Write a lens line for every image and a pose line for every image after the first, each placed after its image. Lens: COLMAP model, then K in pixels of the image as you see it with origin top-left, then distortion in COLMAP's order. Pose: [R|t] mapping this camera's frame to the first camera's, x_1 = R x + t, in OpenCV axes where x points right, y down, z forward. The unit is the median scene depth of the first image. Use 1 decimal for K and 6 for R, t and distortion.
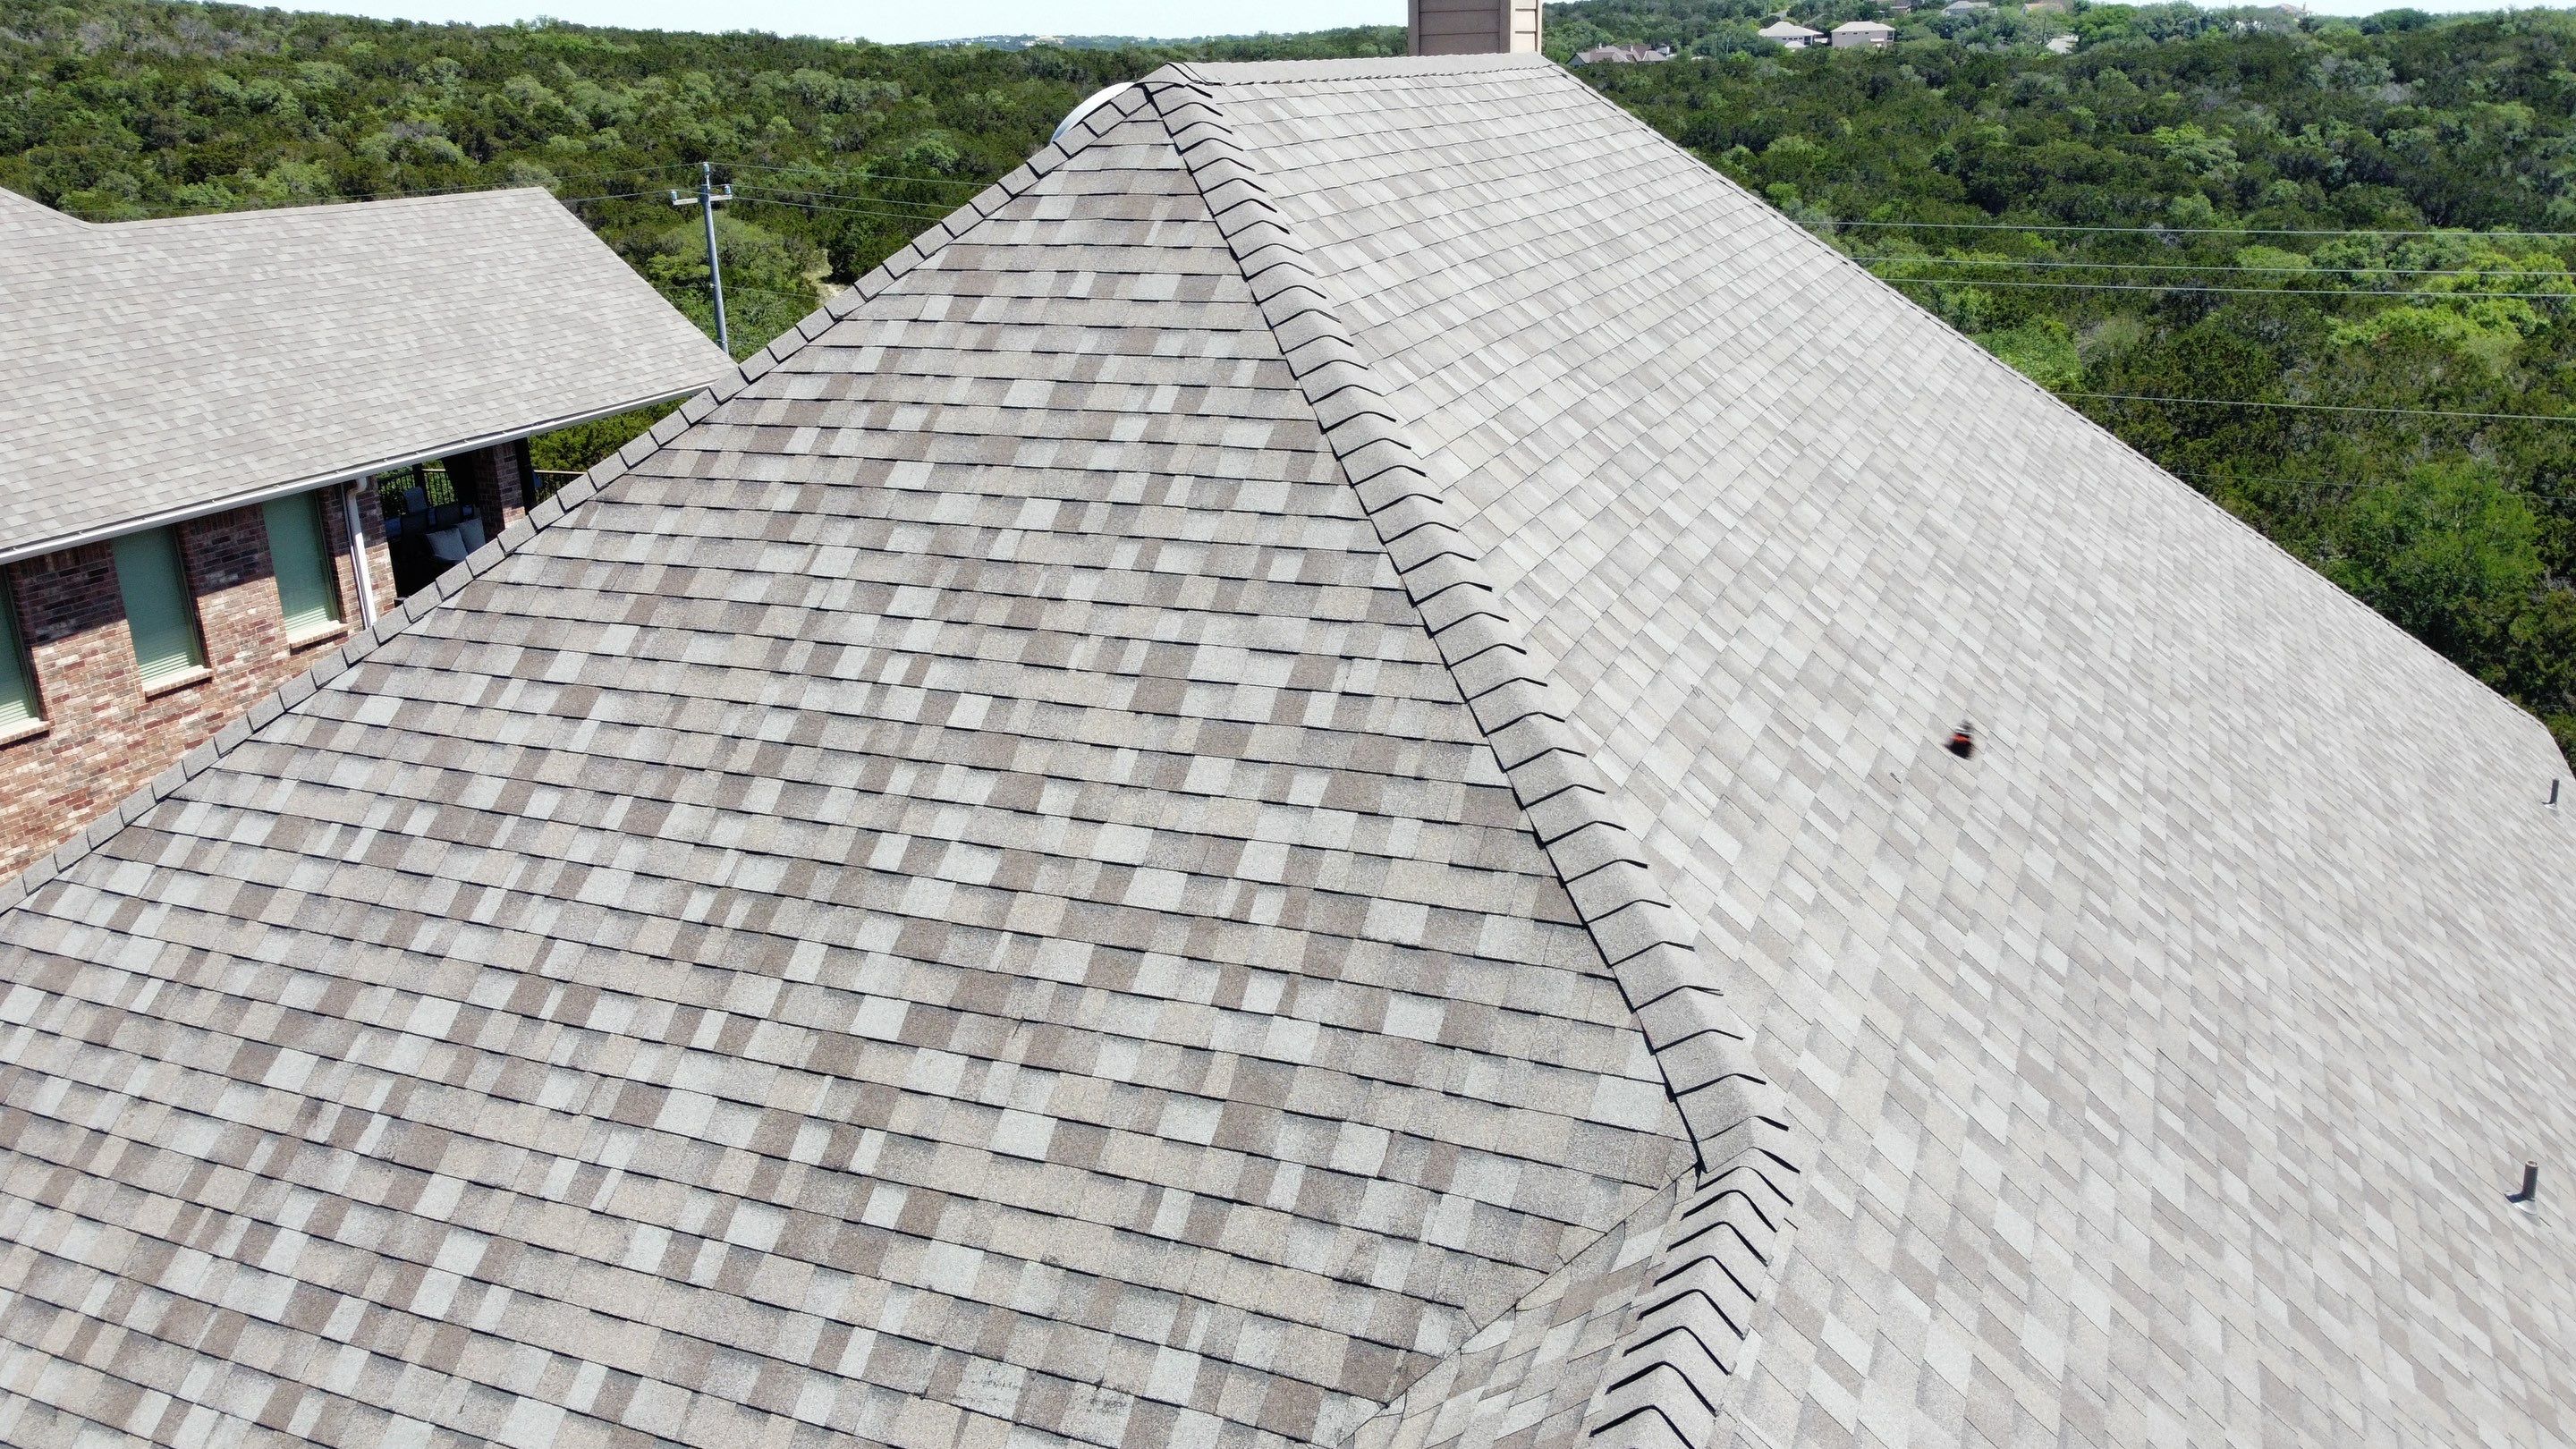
lens RADIAL K [[1958.4, 0, 1269.2], [0, 1958.4, 700.1], [0, 0, 1]] dist [-0.000495, -0.002792]
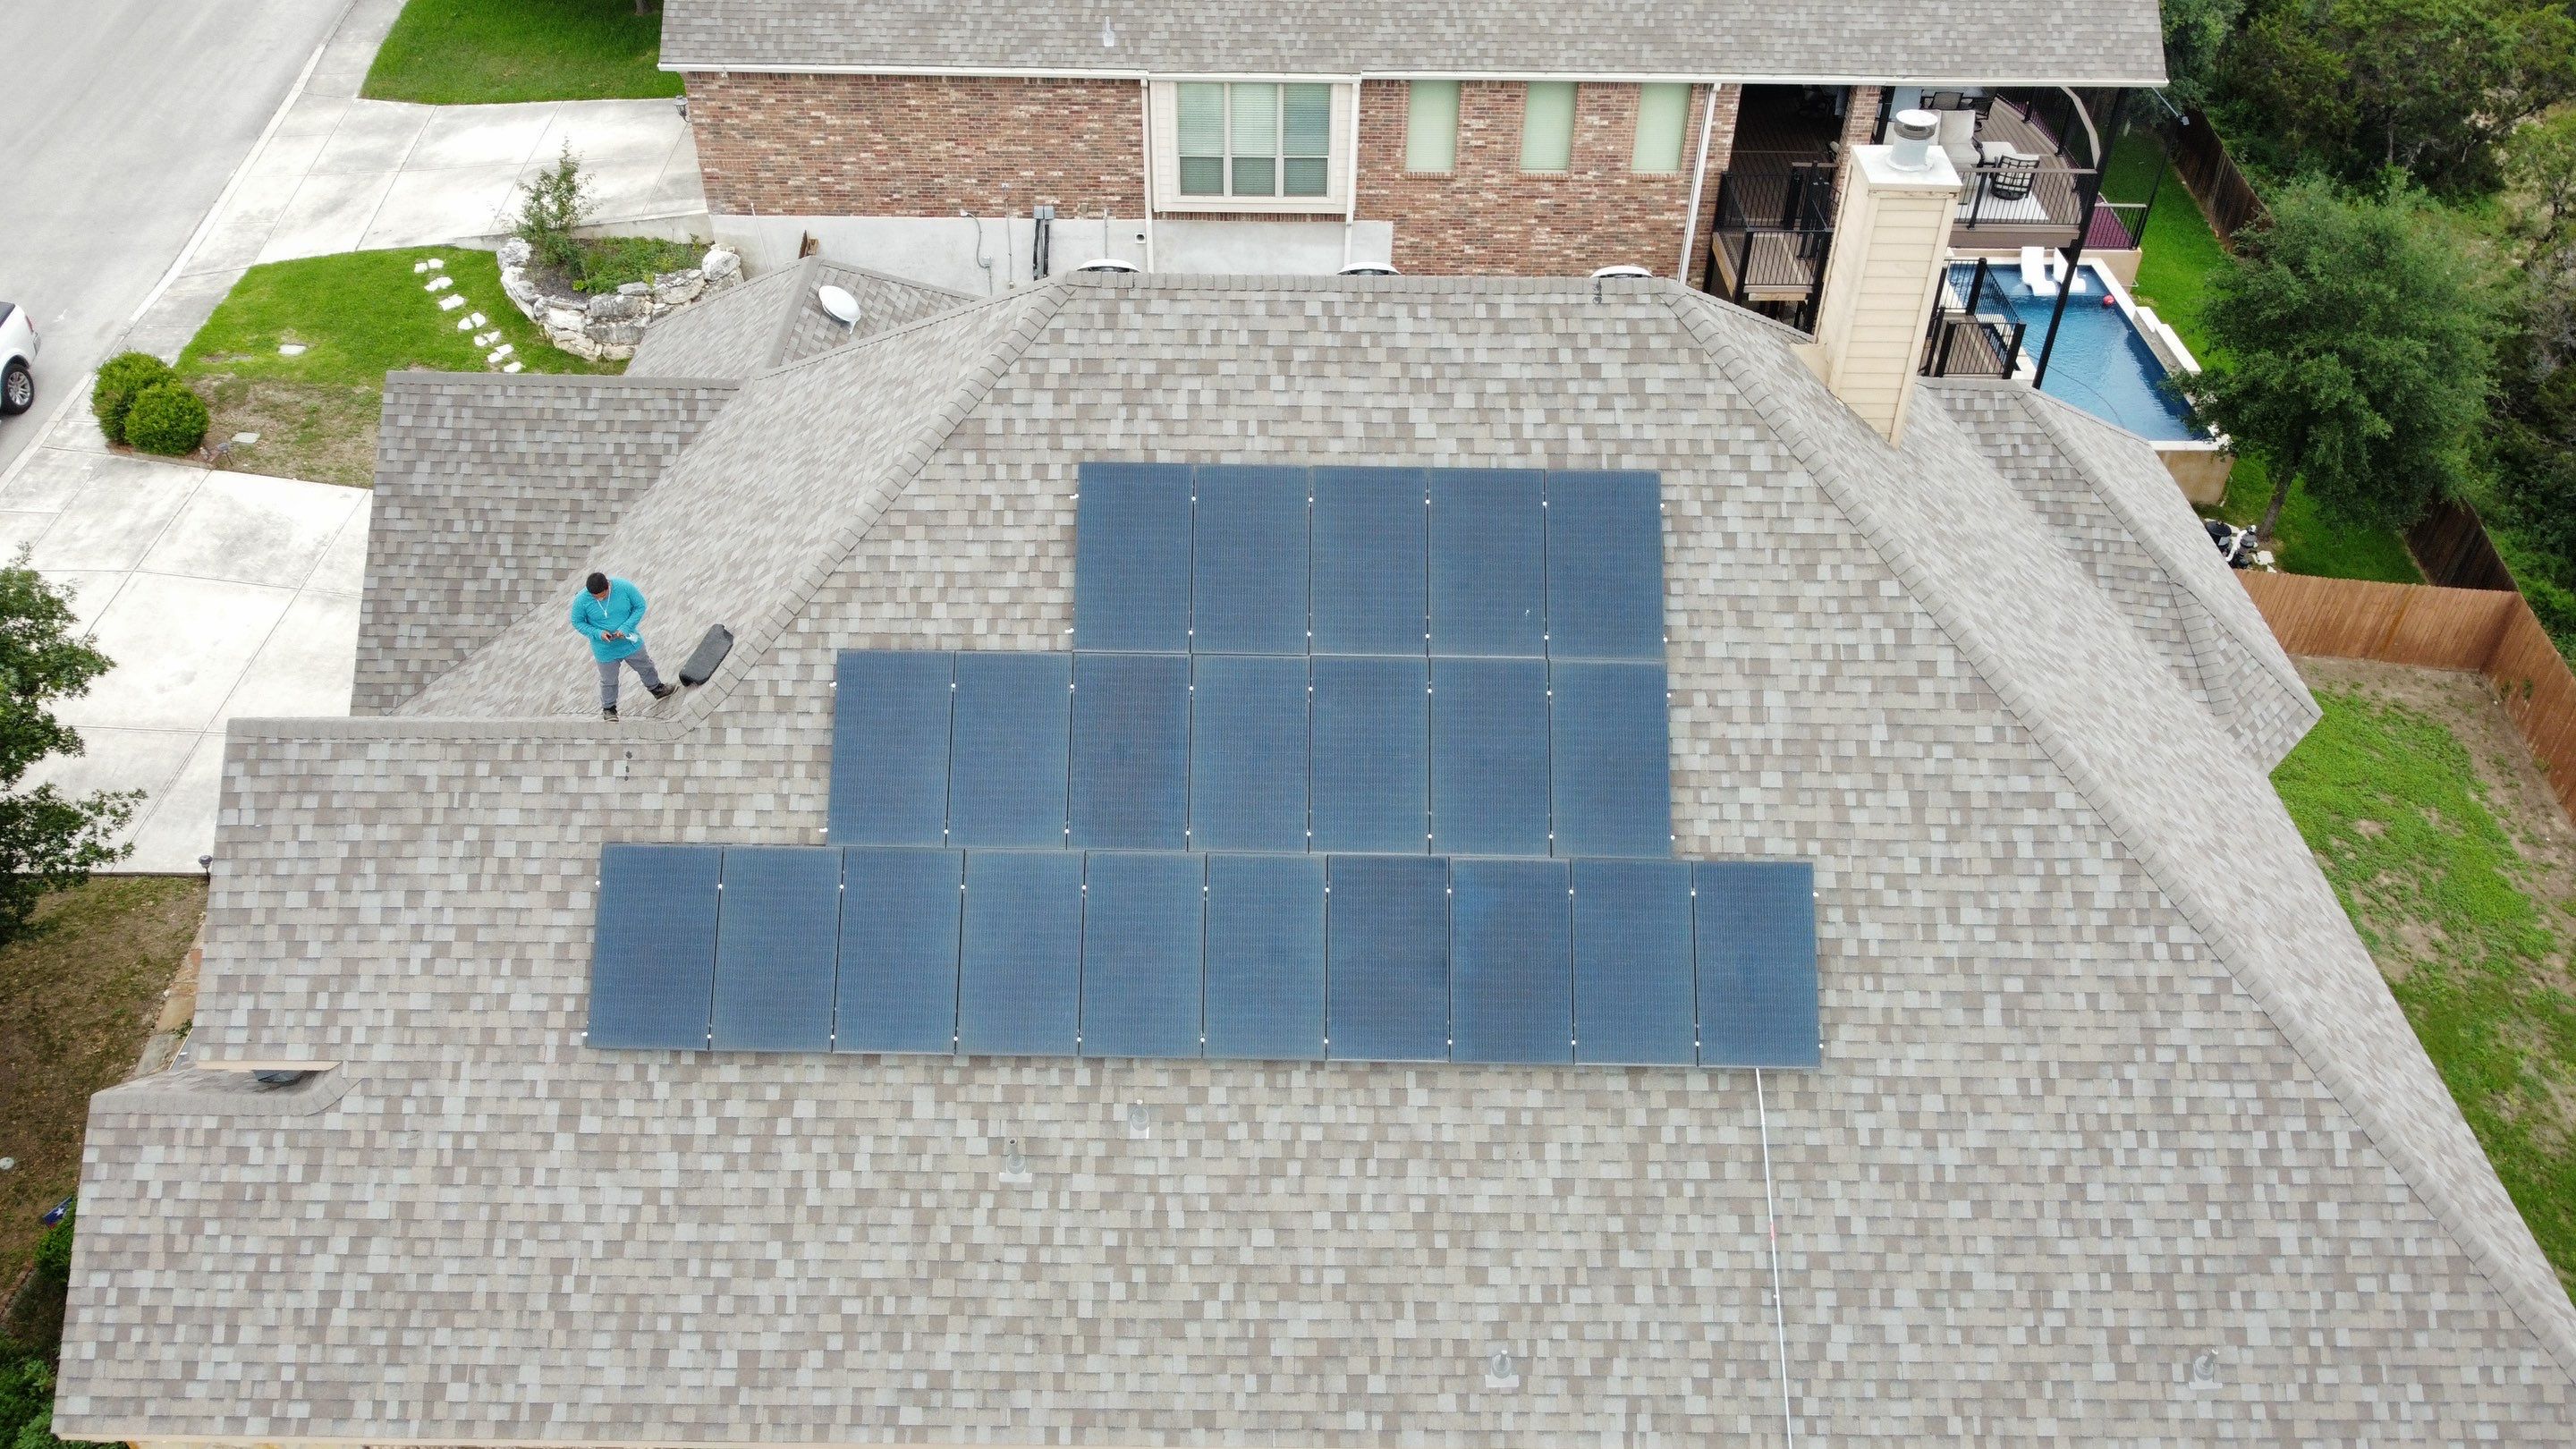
lens RADIAL K [[1958.4, 0, 1287.7], [0, 1958.4, 731.8], [0, 0, 1]] dist [-0.000495, -0.002792]
pose [[0.404876, 0.595966, -0.693469, 0.159946], [-0.308950, 0.802971, 0.509694, -0.088257], [0.860596, 0.007884, 0.509227, 0.009872]]
